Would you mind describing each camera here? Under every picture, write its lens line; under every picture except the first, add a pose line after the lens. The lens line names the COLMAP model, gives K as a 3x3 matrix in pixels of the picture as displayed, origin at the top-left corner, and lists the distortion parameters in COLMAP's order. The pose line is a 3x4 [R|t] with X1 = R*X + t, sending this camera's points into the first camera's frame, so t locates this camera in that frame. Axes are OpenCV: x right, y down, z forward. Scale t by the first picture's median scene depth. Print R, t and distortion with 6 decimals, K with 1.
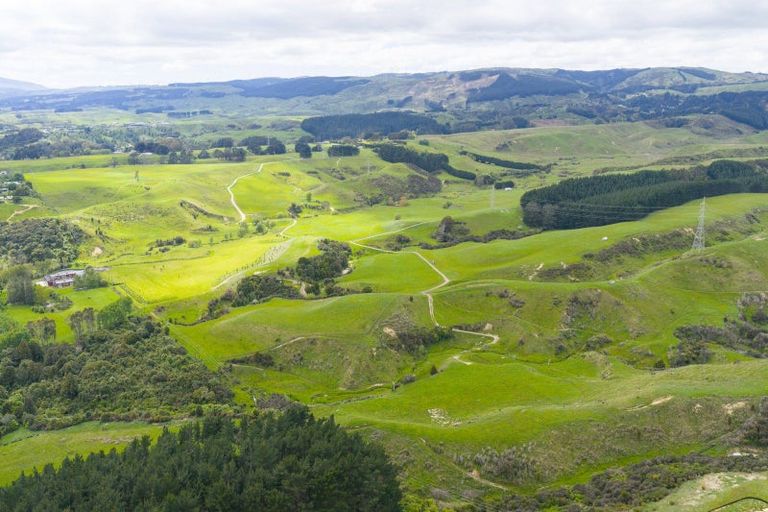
lens RADIAL K [[632.2, 0, 384.0], [0, 632.2, 256.0], [0, 0, 1]] dist [0.007082, -0.014298]
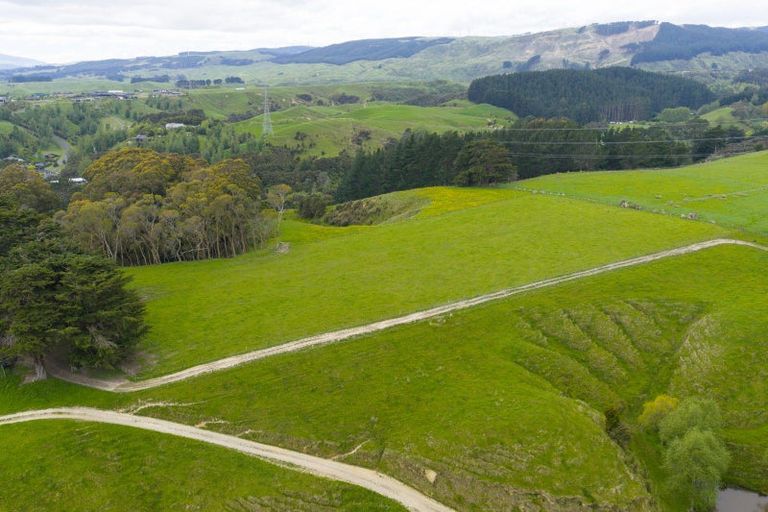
lens RADIAL K [[632.2, 0, 384.0], [0, 632.2, 256.0], [0, 0, 1]] dist [0.007082, -0.014298]
pose [[0.999820, -0.000369, -0.018955, -0.099478], [0.000960, 0.999512, 0.031214, -0.057572], [0.018934, -0.031226, 0.999333, 0.298195]]
